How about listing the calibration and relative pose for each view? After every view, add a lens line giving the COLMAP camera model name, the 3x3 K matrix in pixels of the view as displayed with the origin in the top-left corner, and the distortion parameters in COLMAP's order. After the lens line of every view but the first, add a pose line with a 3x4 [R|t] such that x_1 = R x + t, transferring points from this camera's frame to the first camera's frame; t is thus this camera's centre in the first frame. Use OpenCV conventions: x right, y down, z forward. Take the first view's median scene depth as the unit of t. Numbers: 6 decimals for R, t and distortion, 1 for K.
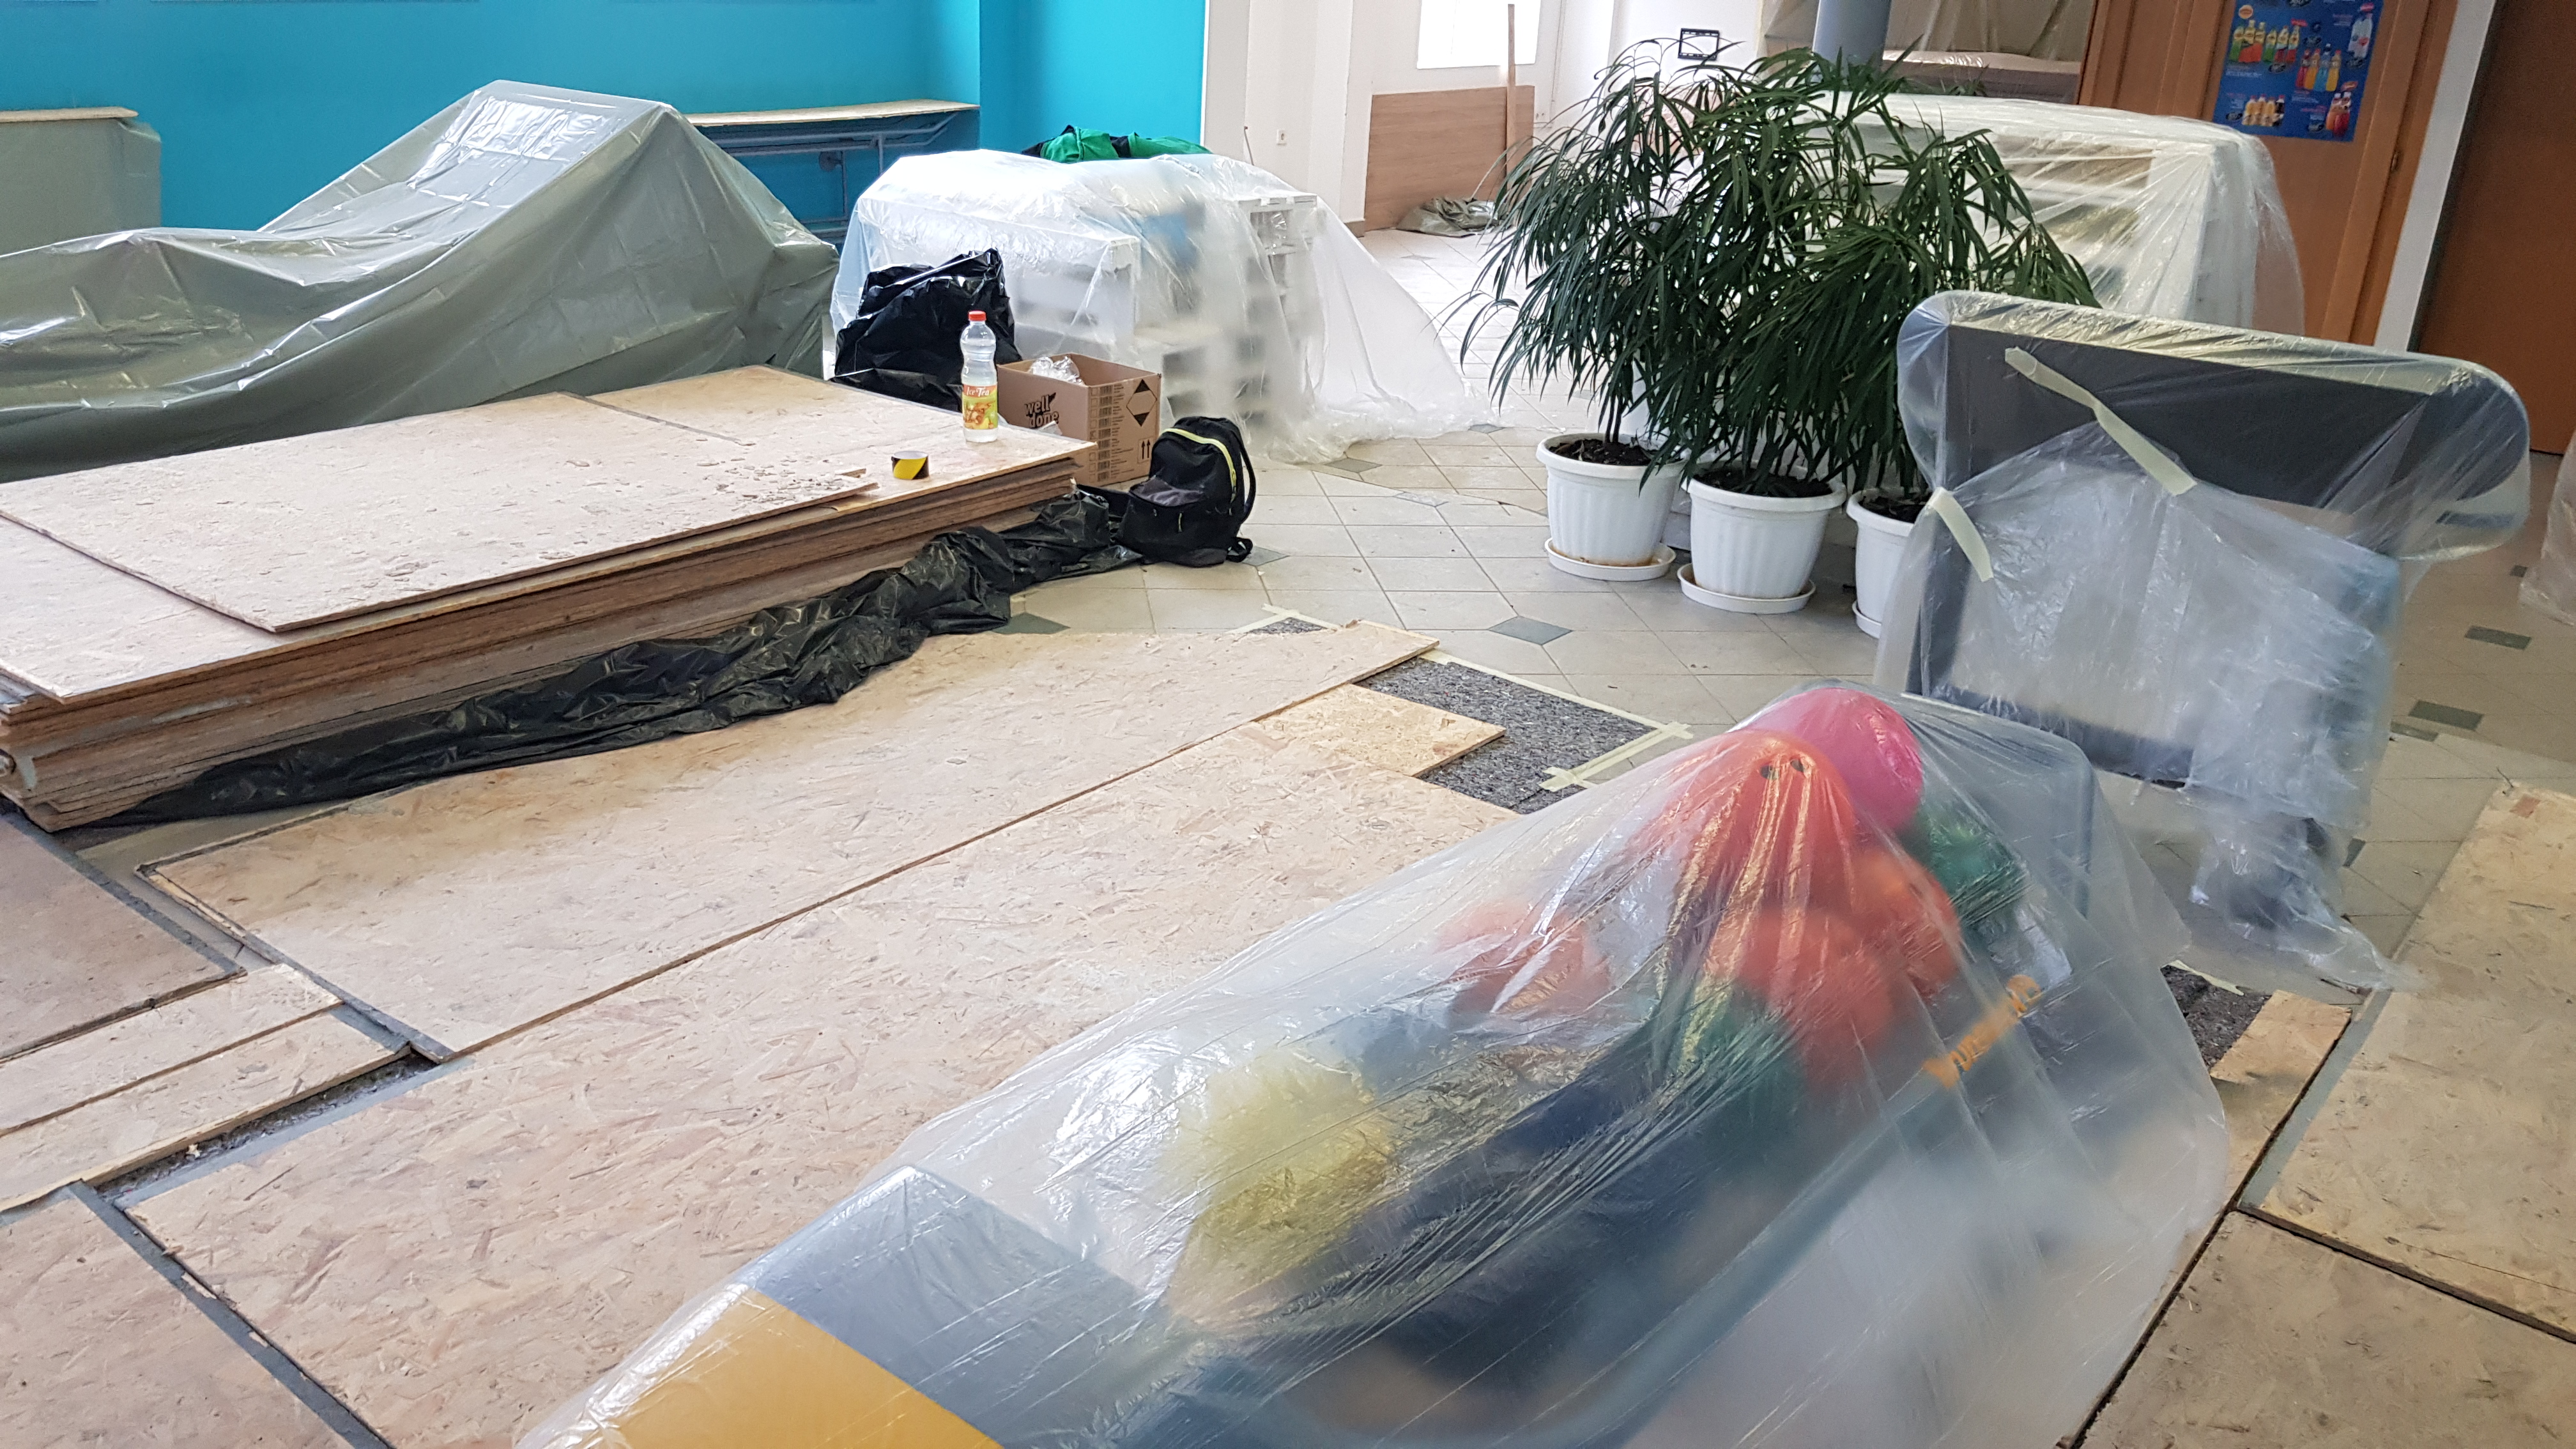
lens RADIAL K [[1971.9, 0, 1244.4], [0, 1971.9, 724.7], [0, 0, 1]] dist [0.097911, -0.157415]
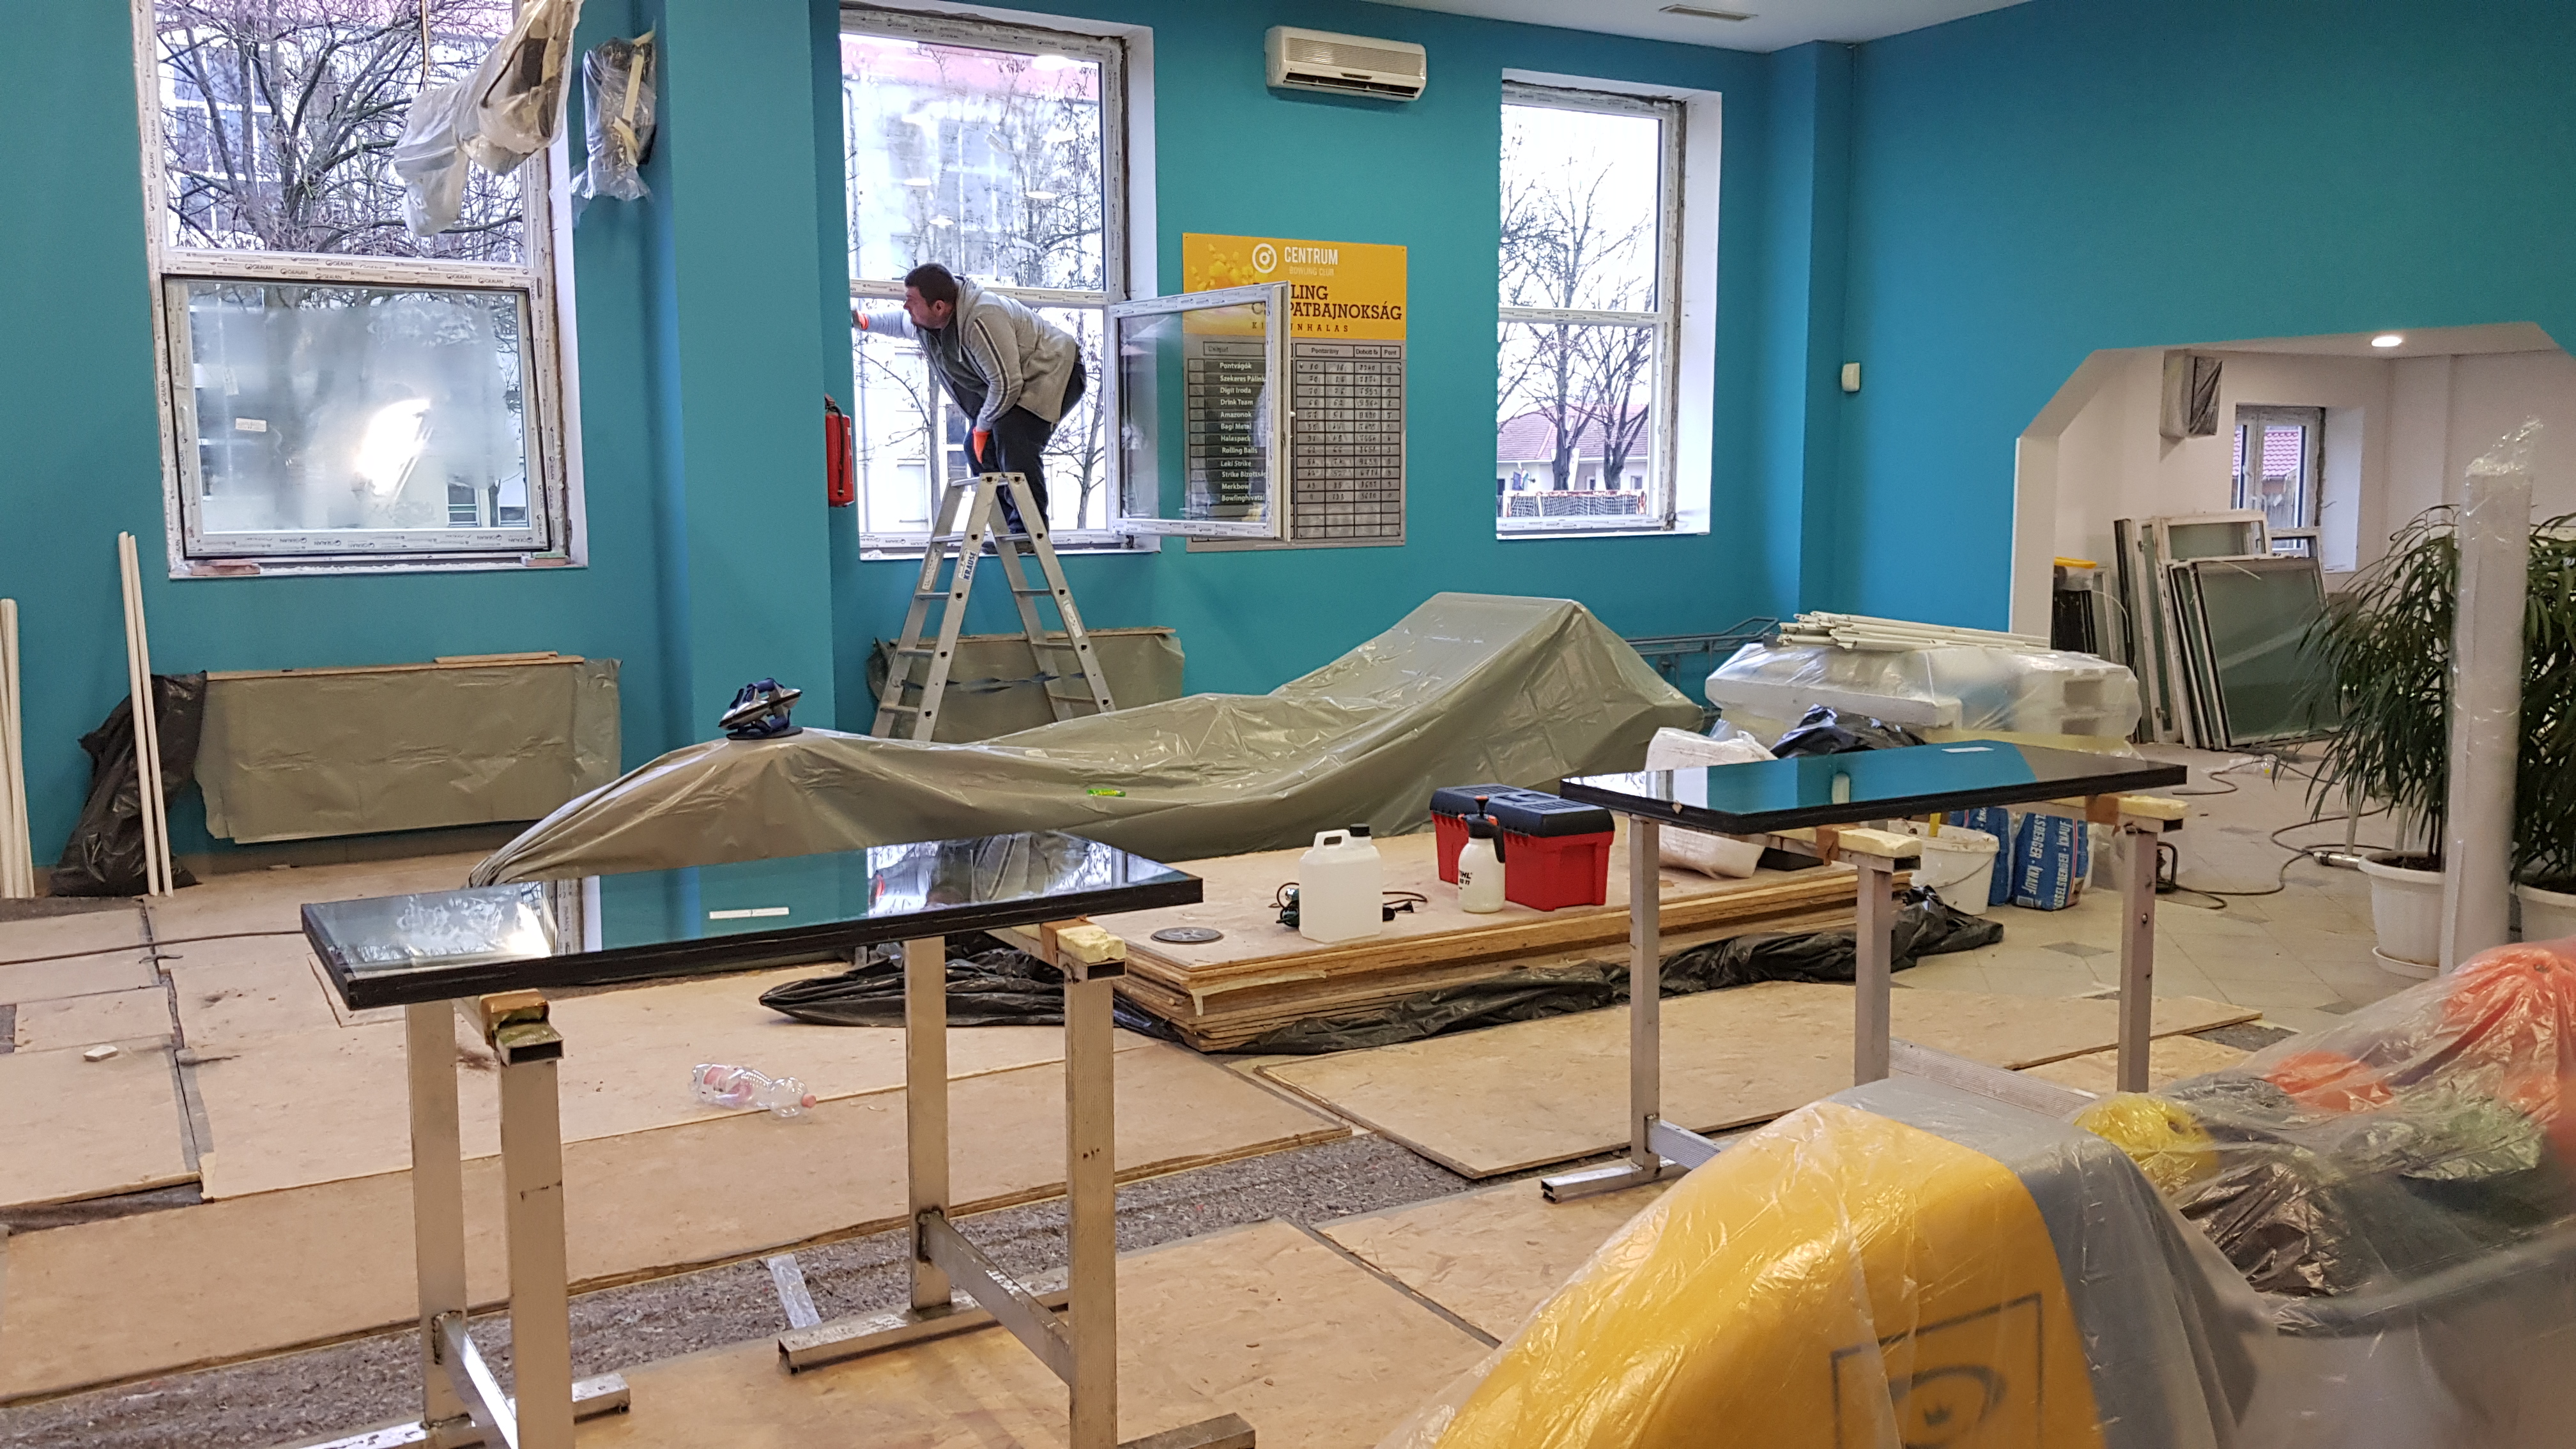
lens RADIAL K [[1988.4, 0, 1276.3], [0, 1988.4, 662.0], [0, 0, 1]] dist [-0.001426, 0.003701]
pose [[0.932875, -0.024709, -0.359352, -0.013000], [-0.080695, 0.957951, -0.275351, 0.118756], [0.351045, 0.285866, 0.891655, -0.241653]]
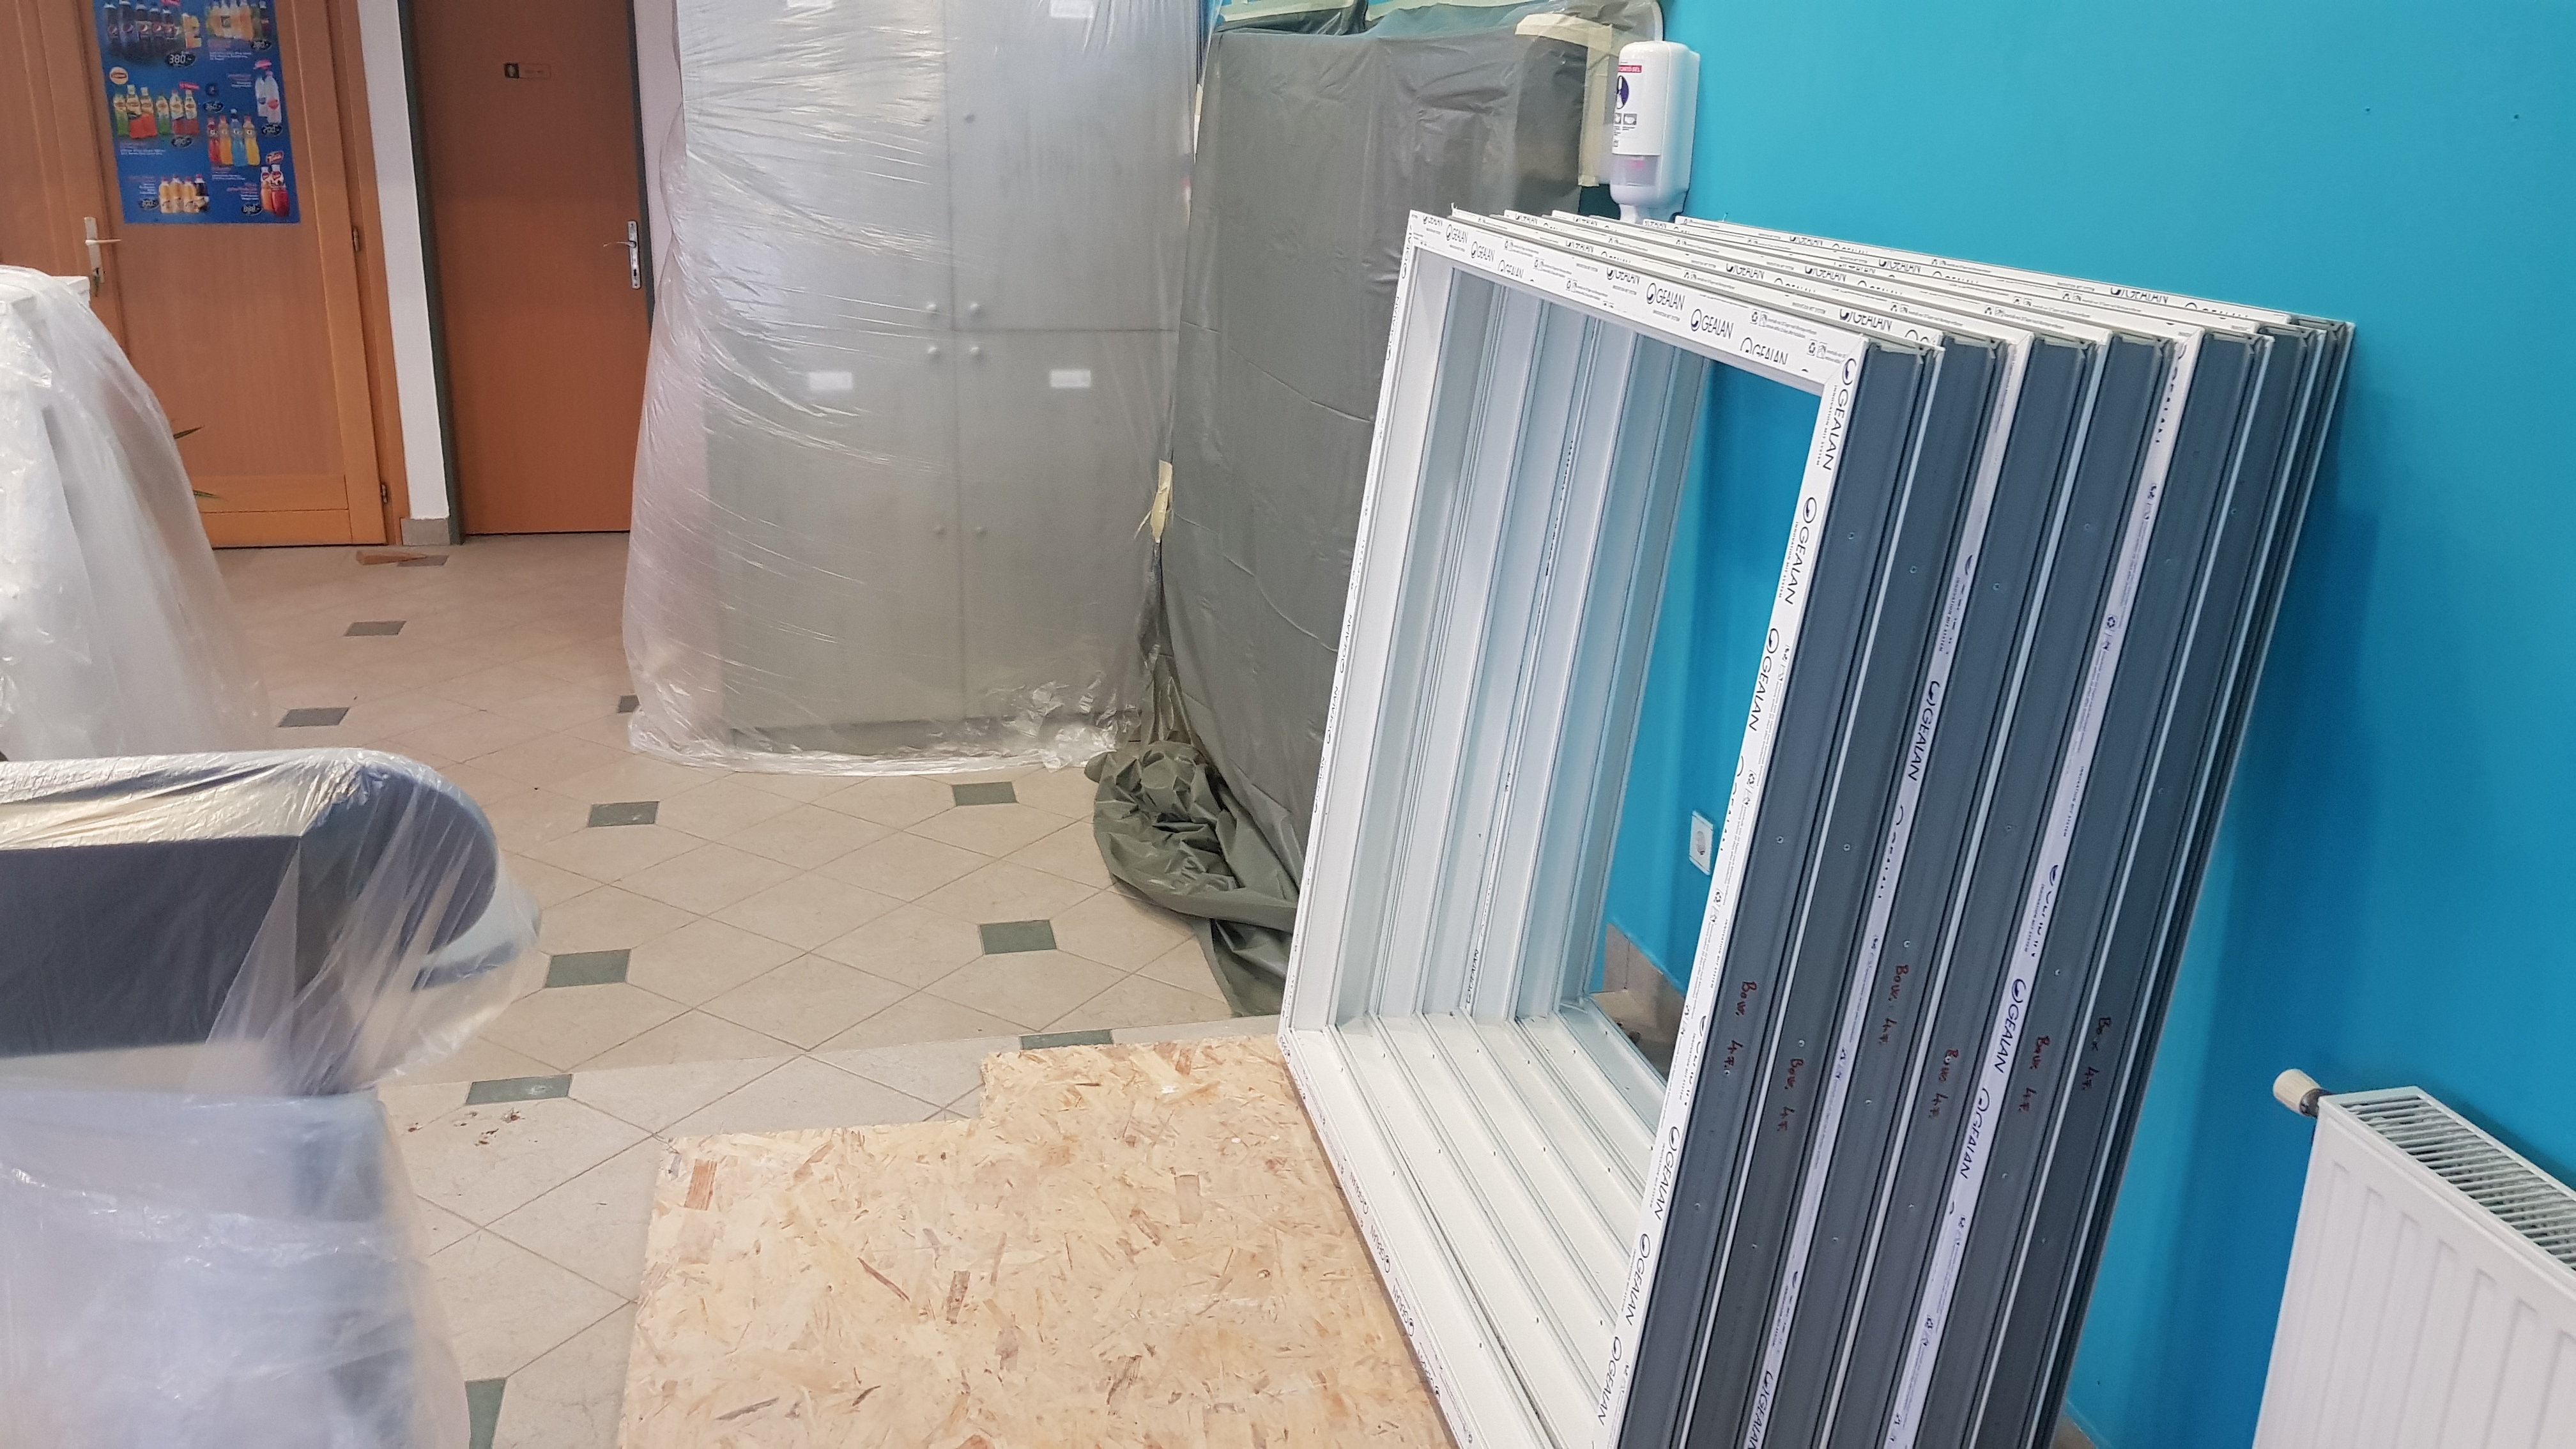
lens RADIAL K [[1971.9, 0, 1244.4], [0, 1971.9, 724.7], [0, 0, 1]] dist [0.097911, -0.157415]
pose [[0.636165, -0.270178, 0.722702, 0.221539], [0.283149, 0.953082, 0.107059, -0.106299], [-0.717719, 0.136525, 0.682818, 0.262545]]
